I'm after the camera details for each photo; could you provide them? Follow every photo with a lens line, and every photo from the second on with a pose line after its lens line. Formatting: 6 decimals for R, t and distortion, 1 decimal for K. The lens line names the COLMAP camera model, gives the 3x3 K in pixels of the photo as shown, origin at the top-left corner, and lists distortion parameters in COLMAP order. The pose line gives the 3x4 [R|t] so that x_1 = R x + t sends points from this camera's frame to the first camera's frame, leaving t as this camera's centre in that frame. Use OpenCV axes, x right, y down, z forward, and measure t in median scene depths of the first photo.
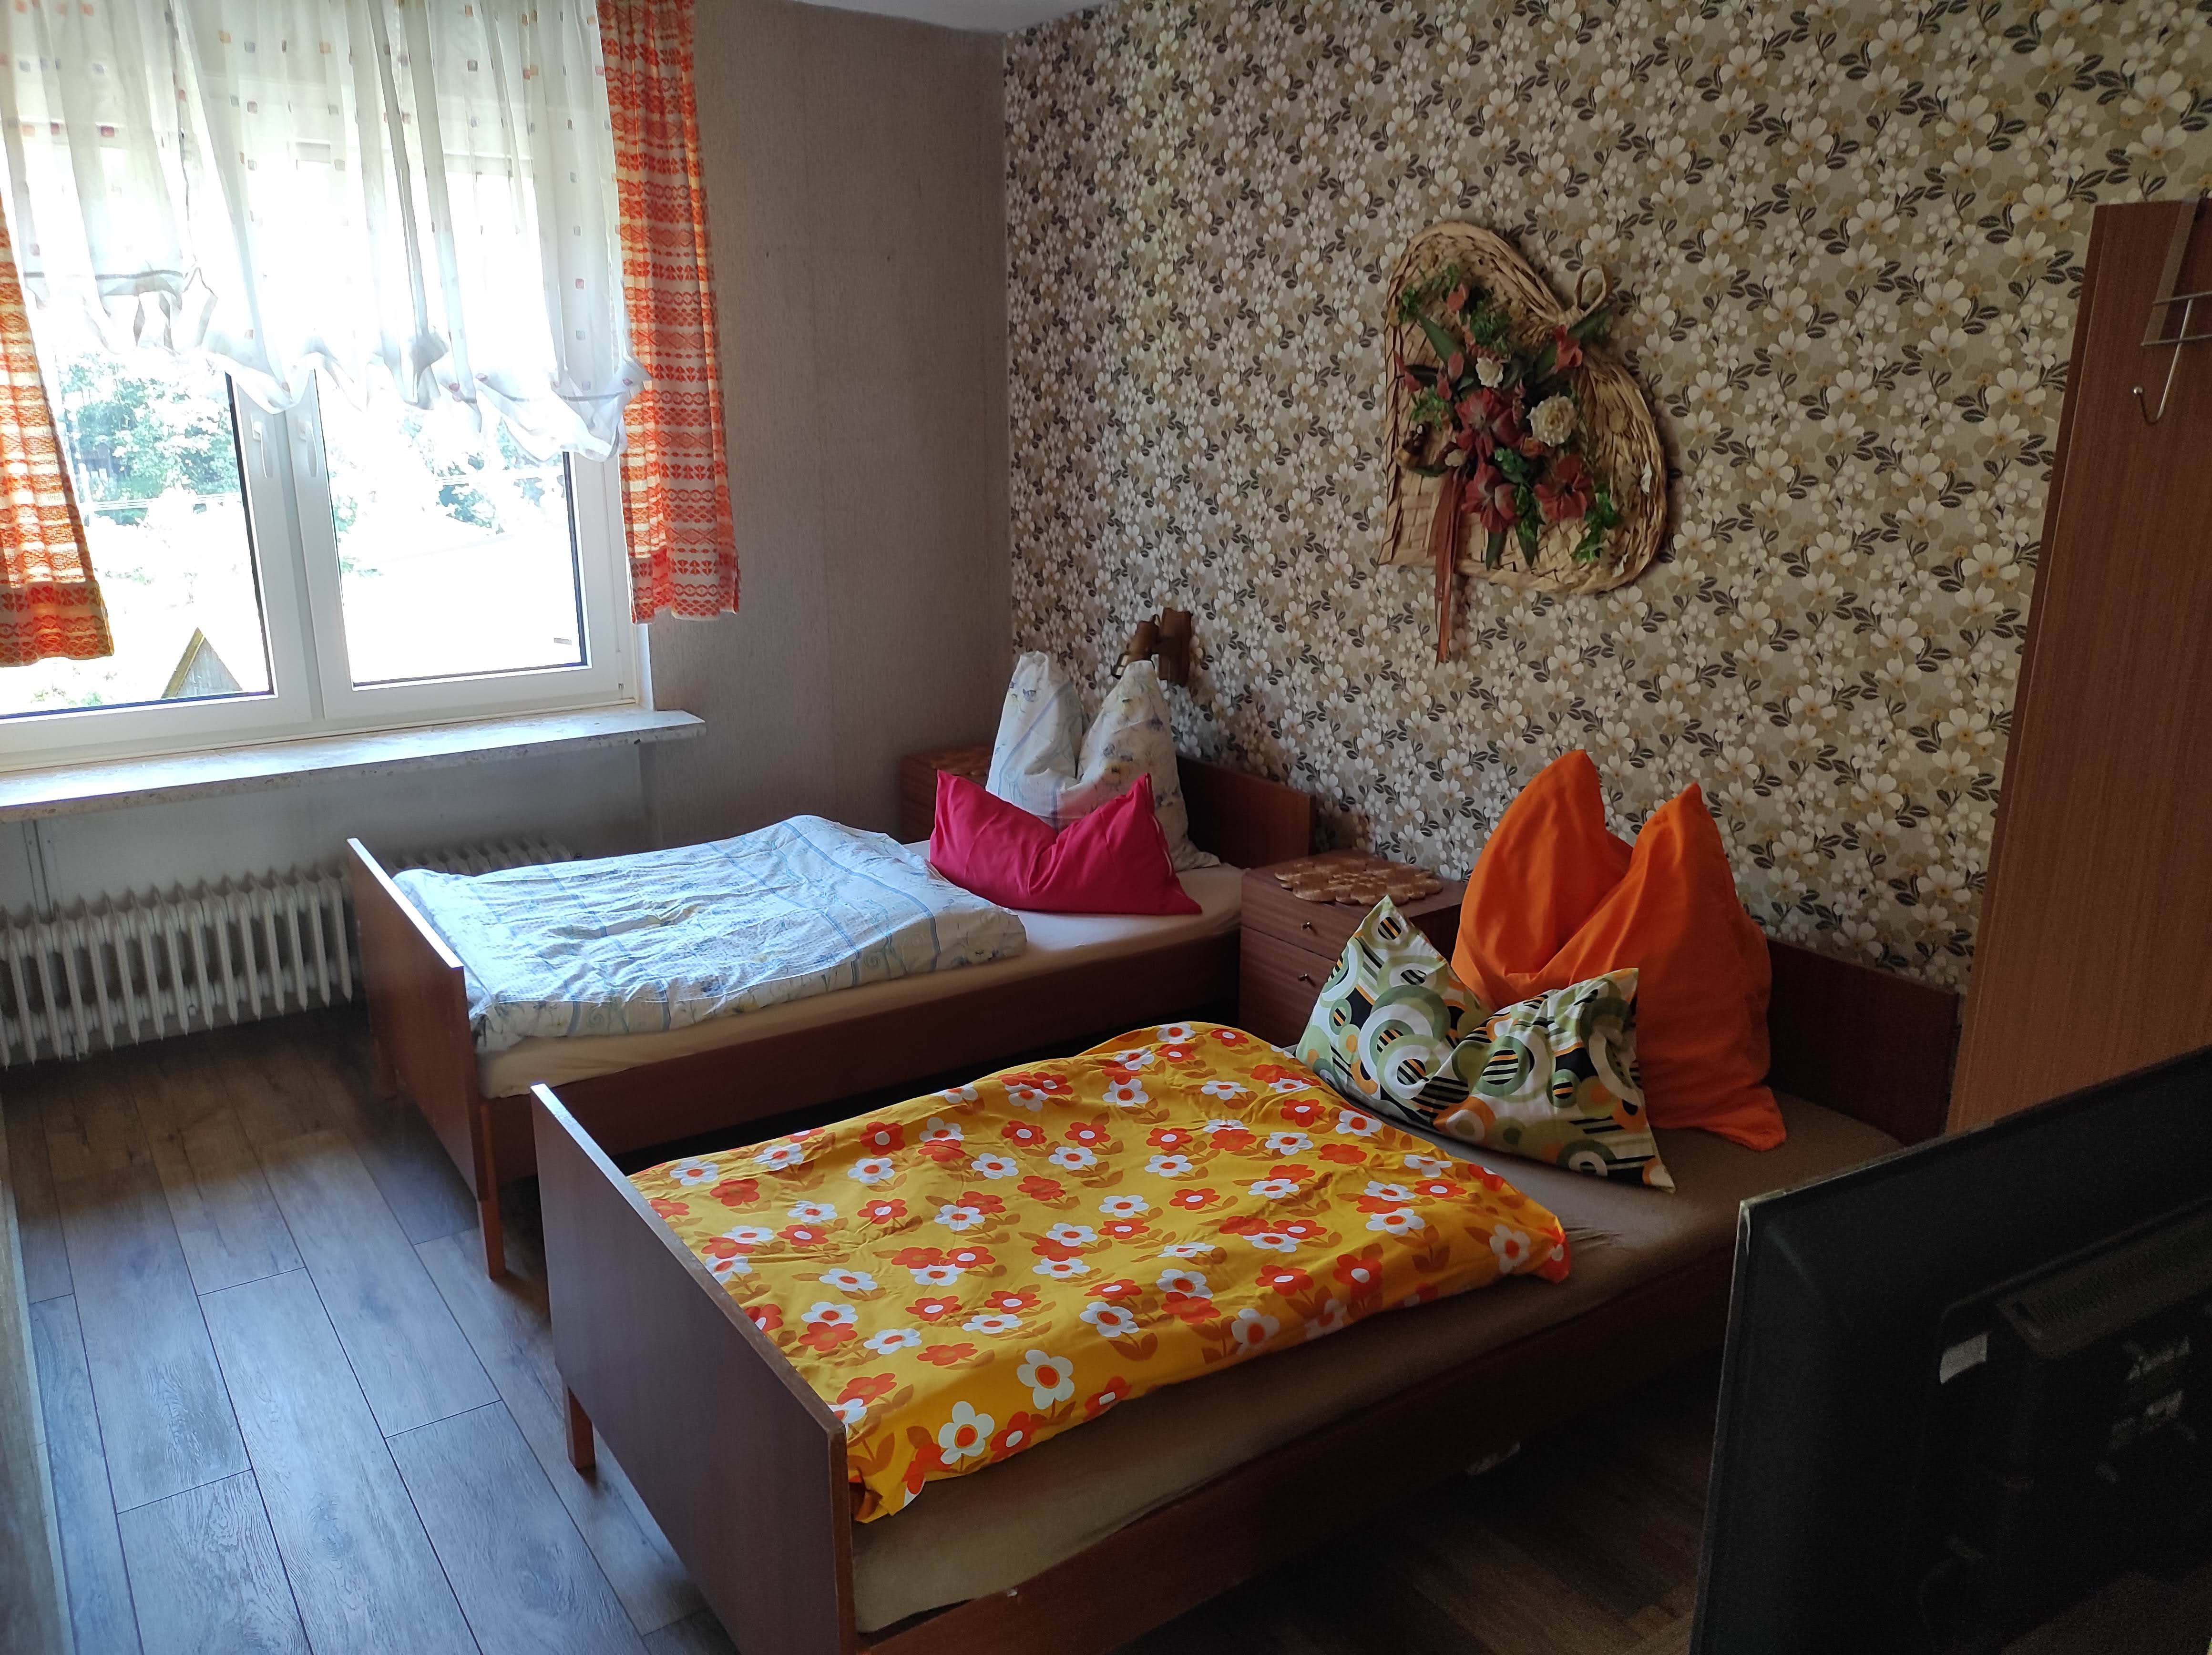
lens RADIAL K [[1588.2, 0, 1060.7], [0, 1588.2, 828.4], [0, 0, 1]] dist [0.031709, -0.033899]
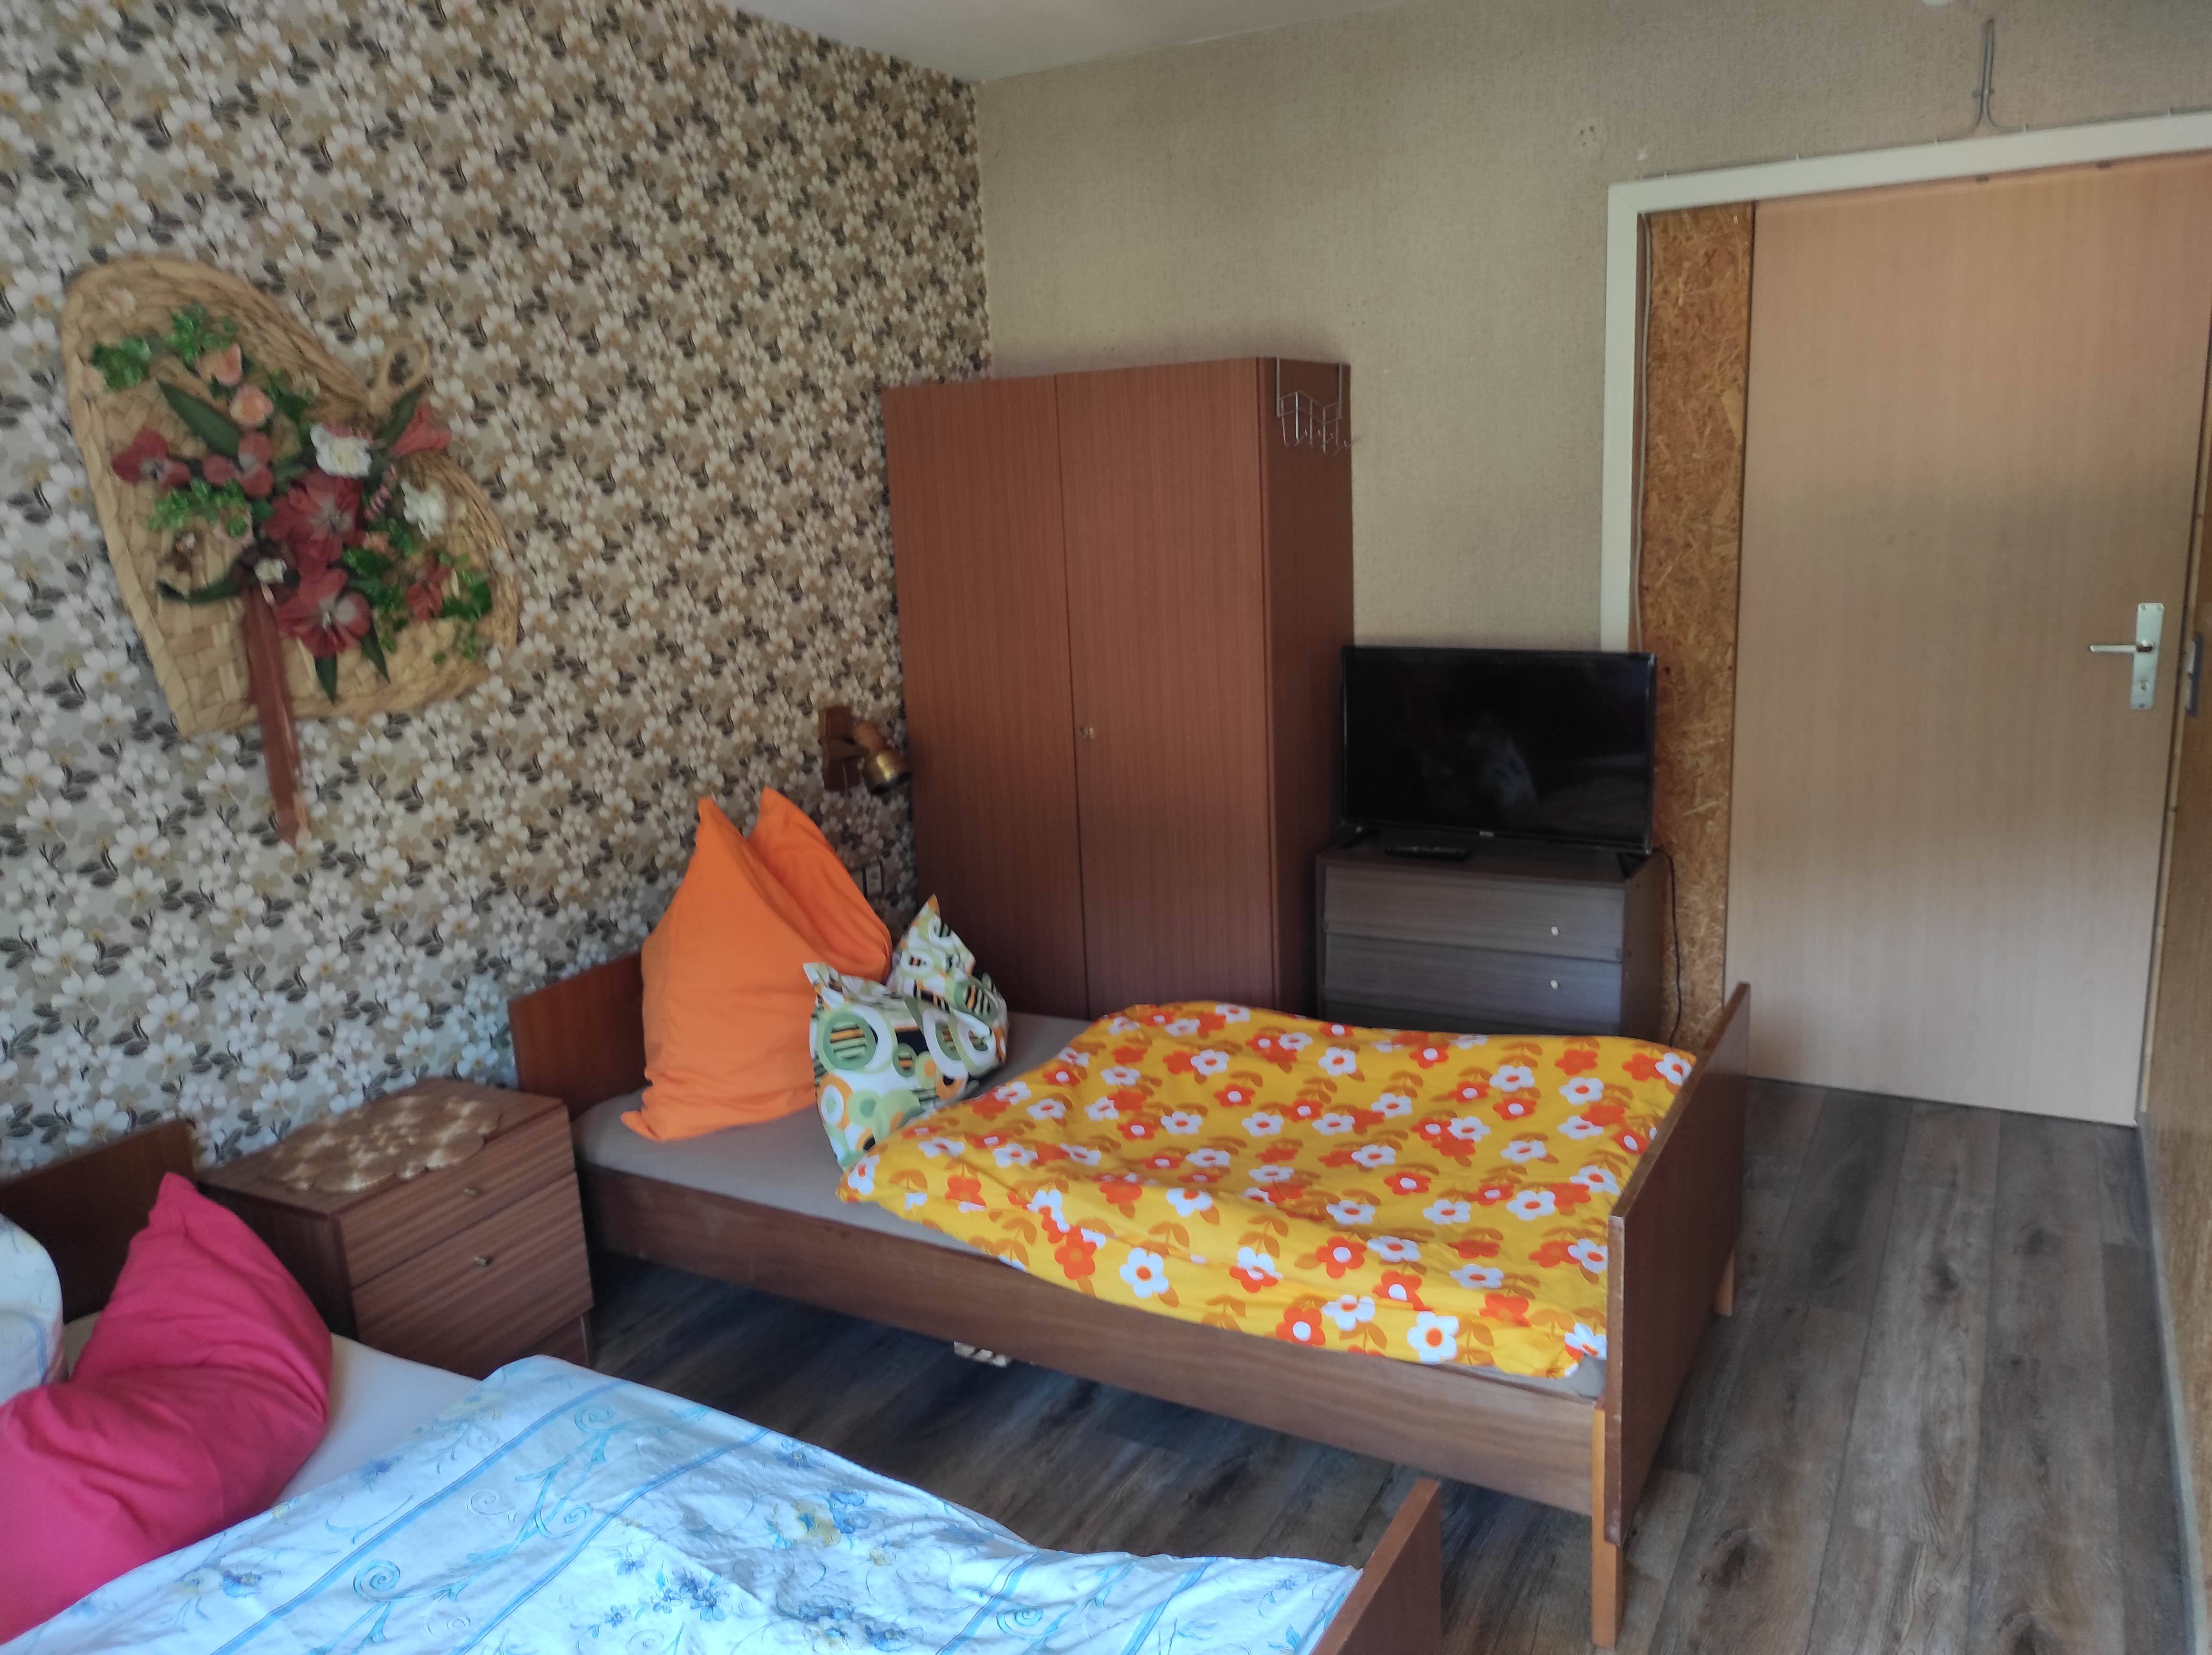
lens RADIAL K [[1646.0, 0, 1089.0], [0, 1646.0, 826.9], [0, 0, 1]] dist [0.040788, -0.045345]
pose [[-0.434060, -0.172200, 0.884273, -0.702057], [0.292770, 0.901320, 0.319230, -0.285893], [-0.851985, 0.397454, -0.340812, 1.080712]]
